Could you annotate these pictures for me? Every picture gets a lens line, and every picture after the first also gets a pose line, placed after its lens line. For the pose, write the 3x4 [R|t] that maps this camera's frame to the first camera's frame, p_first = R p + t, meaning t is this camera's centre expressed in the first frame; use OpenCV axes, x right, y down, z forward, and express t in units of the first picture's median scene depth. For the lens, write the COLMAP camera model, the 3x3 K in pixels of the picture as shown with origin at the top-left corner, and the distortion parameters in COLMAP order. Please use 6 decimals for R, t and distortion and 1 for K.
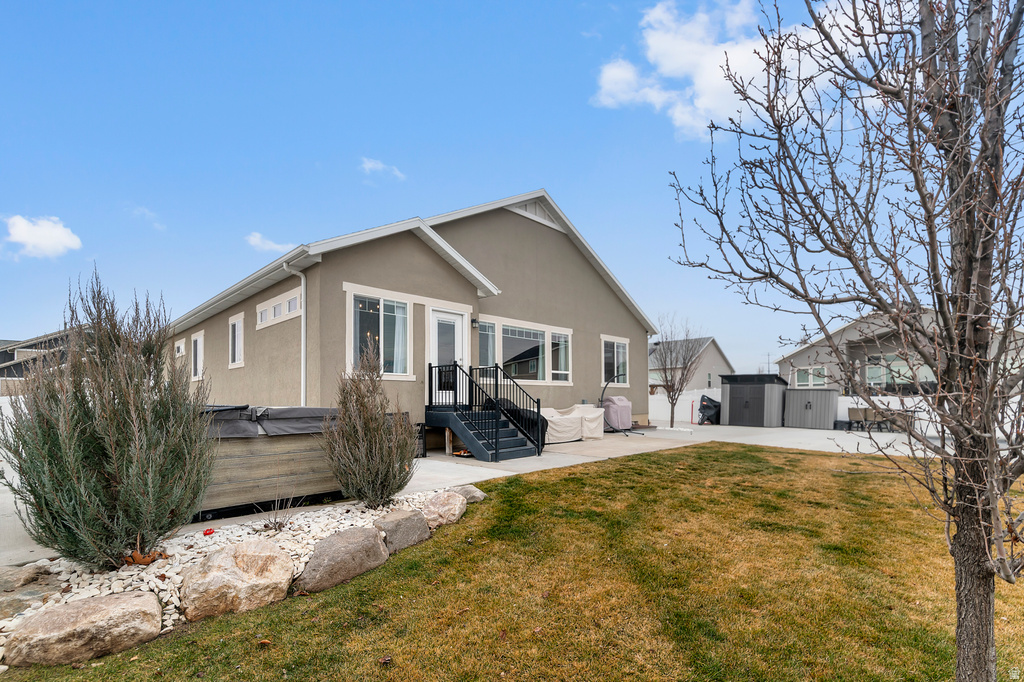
lens RADIAL K [[460.1, 0, 524.0], [0, 460.1, 369.7], [0, 0, 1]] dist [0.001138, 0.000197]
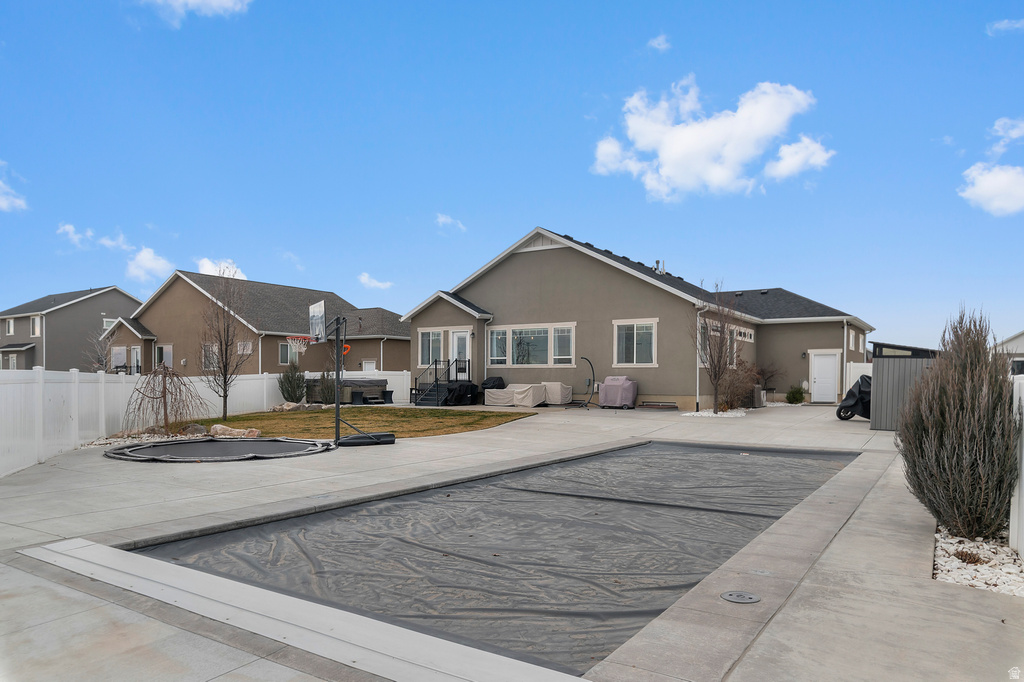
lens RADIAL K [[663.0, 0, 539.8], [0, 663.0, 348.4], [0, 0, 1]] dist [0.006575, 0.002177]
pose [[0.201415, -0.033187, -0.978944, 2.026458], [0.058193, 0.998066, -0.021862, 0.018336], [0.977776, -0.052565, 0.202957, 0.593536]]
